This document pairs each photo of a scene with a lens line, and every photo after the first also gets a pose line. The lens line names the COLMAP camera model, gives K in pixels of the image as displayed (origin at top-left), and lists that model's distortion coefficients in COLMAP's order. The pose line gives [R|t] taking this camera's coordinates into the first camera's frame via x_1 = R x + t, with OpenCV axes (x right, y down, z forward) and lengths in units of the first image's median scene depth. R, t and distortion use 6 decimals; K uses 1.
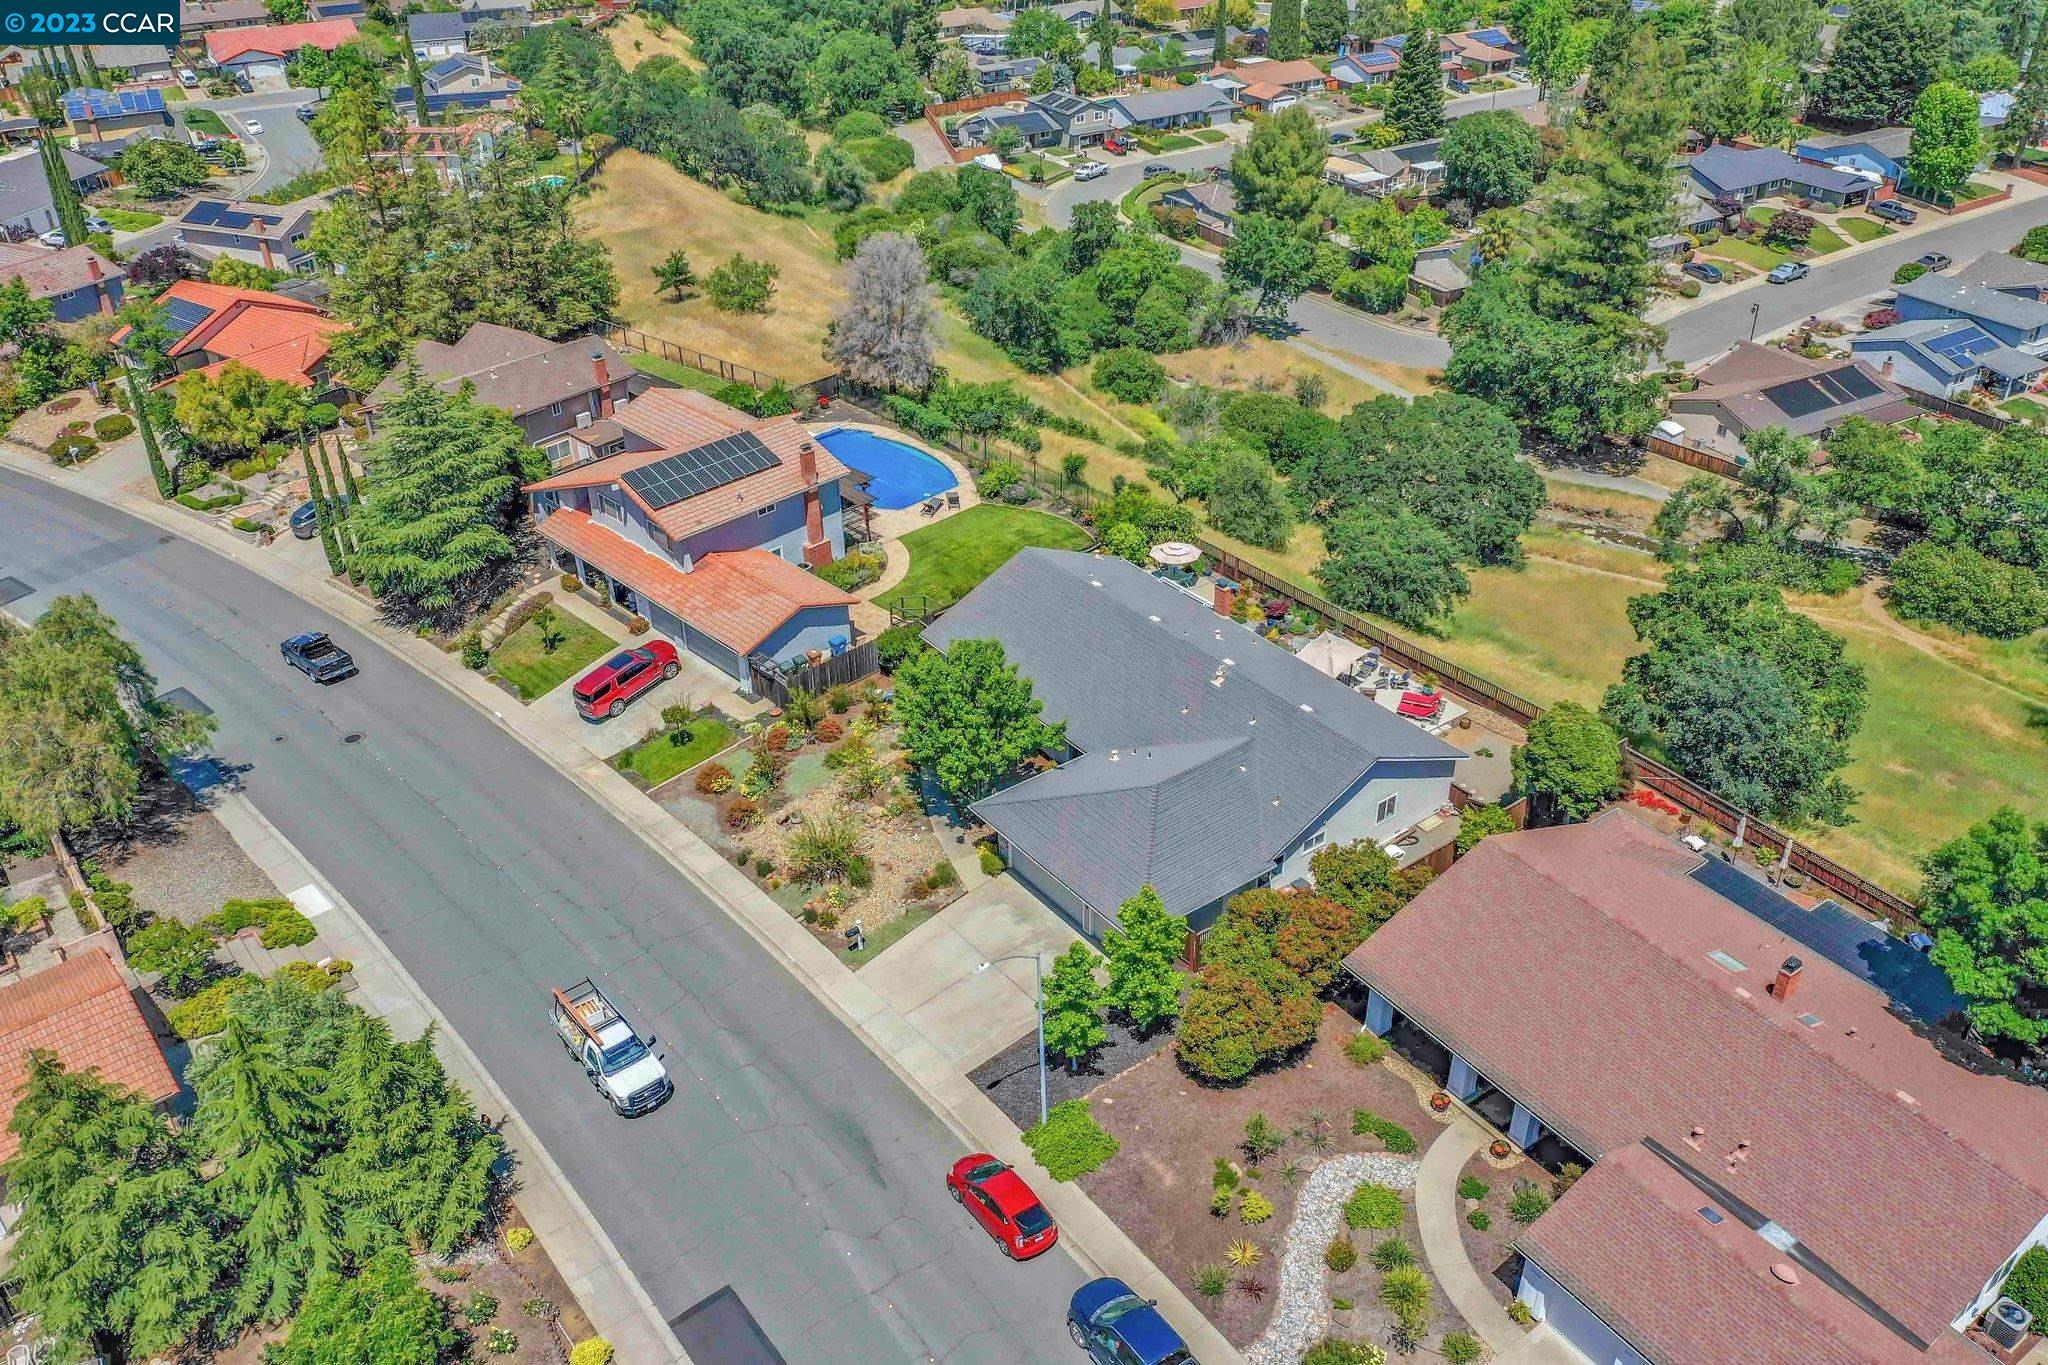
lens RADIAL K [[1596.5, 0, 1029.3], [0, 1596.5, 673.9], [0, 0, 1]] dist [-0.009163, -0.001225]
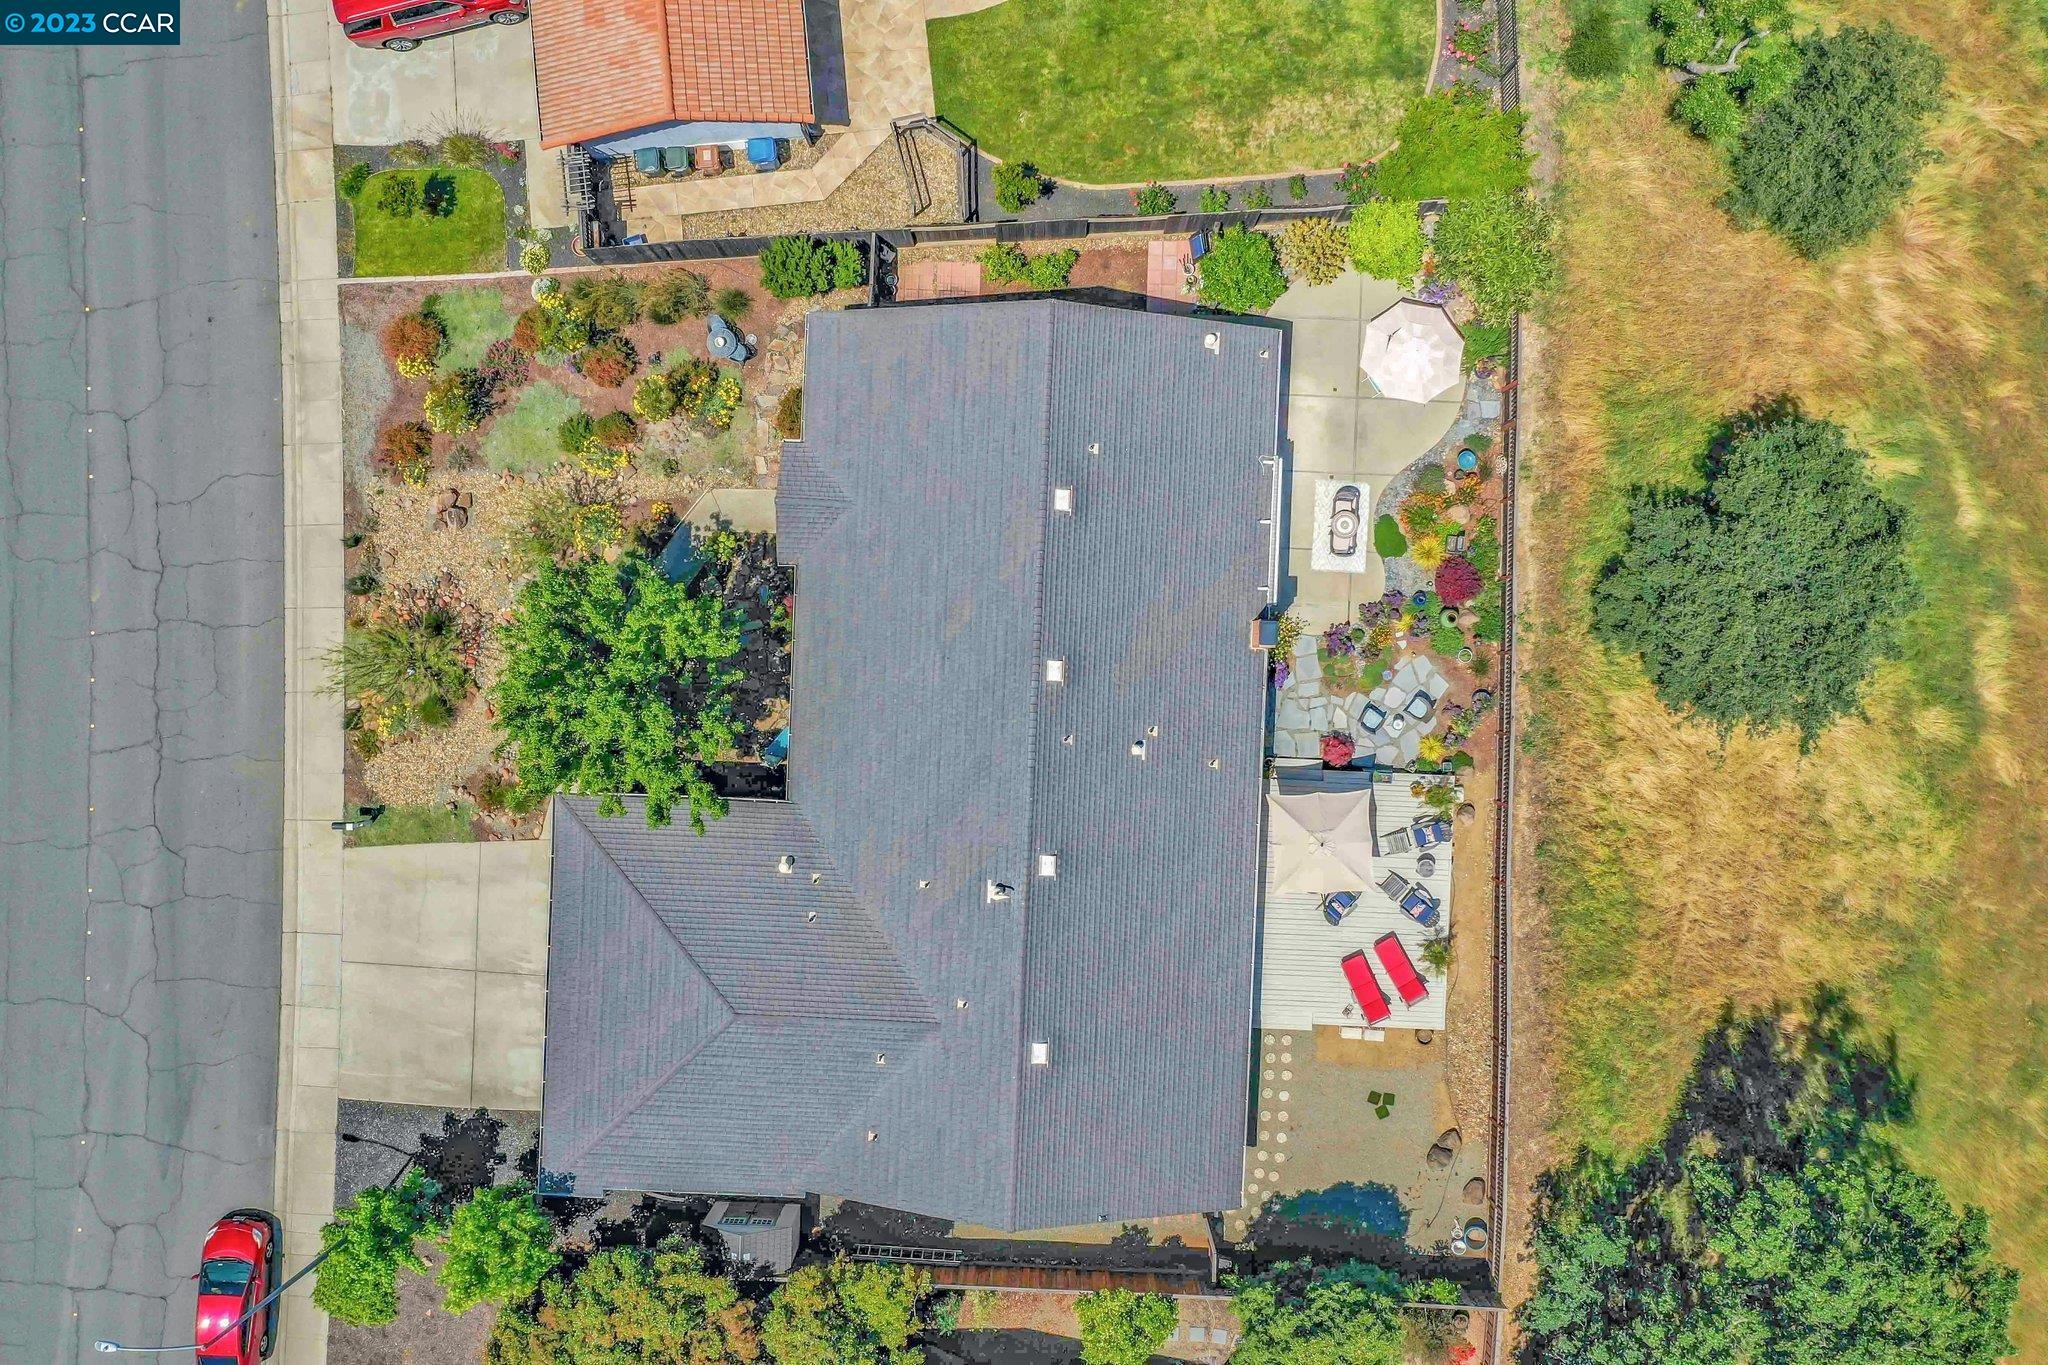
lens RADIAL K [[1596.5, 0, 1029.3], [0, 1596.5, 673.9], [0, 0, 1]] dist [-0.009163, -0.001225]
pose [[0.772042, 0.635509, 0.008897, 0.075417], [-0.330403, 0.389351, 0.859790, -0.558913], [0.542941, -0.666734, 0.510569, 0.796772]]
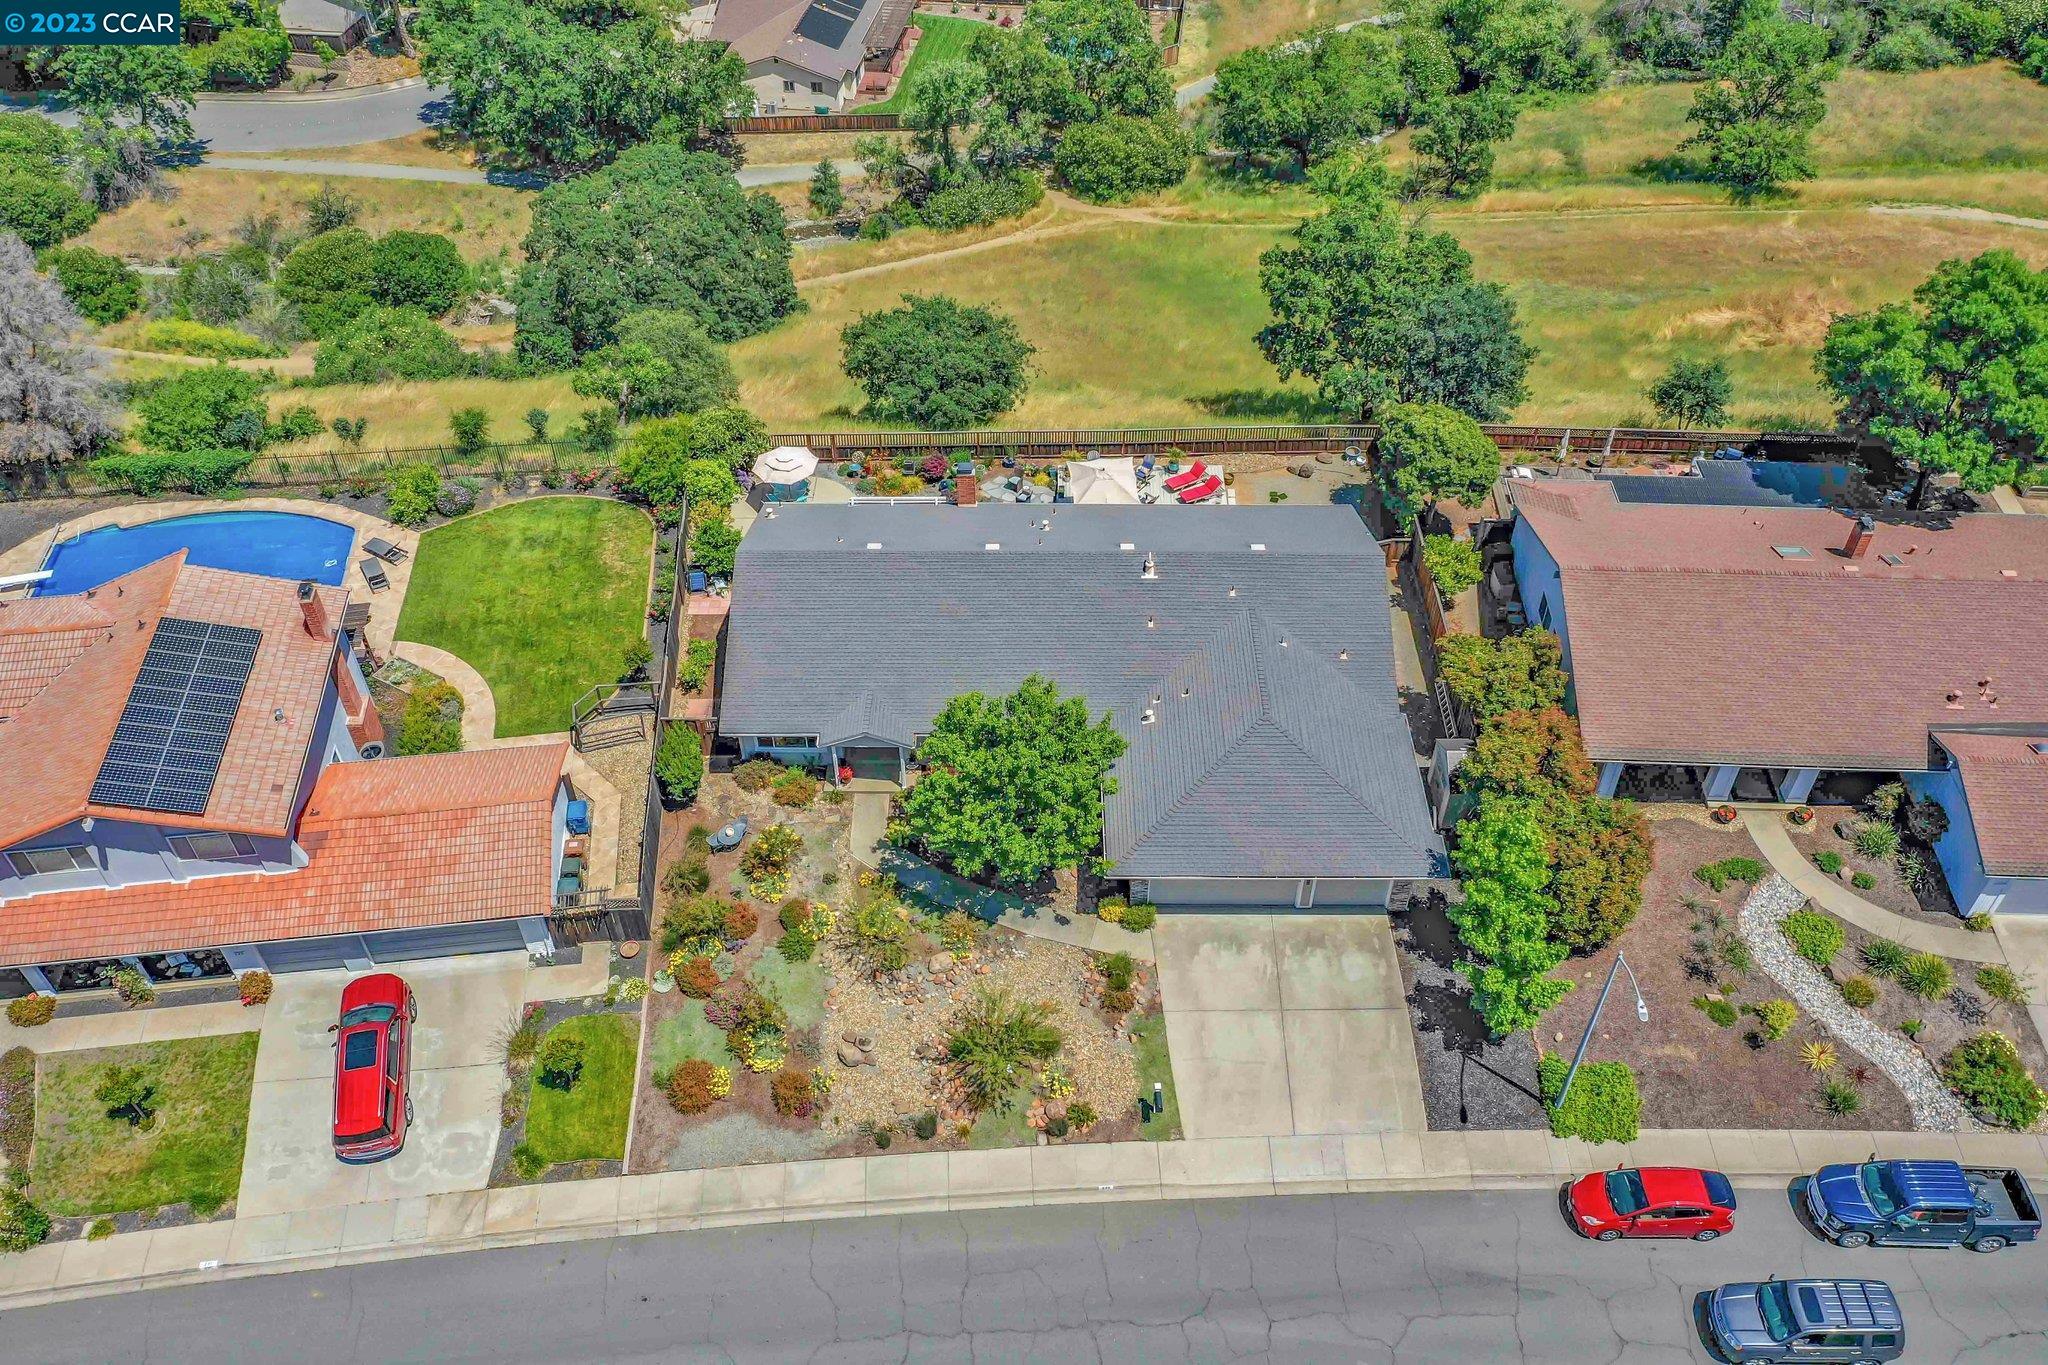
lens RADIAL K [[1596.5, 0, 1029.3], [0, 1596.5, 673.9], [0, 0, 1]] dist [-0.009163, -0.001225]
pose [[0.608210, -0.542648, 0.579322, -0.447983], [0.412217, 0.839626, 0.353701, -0.283099], [-0.678349, 0.023682, 0.734358, 0.454887]]
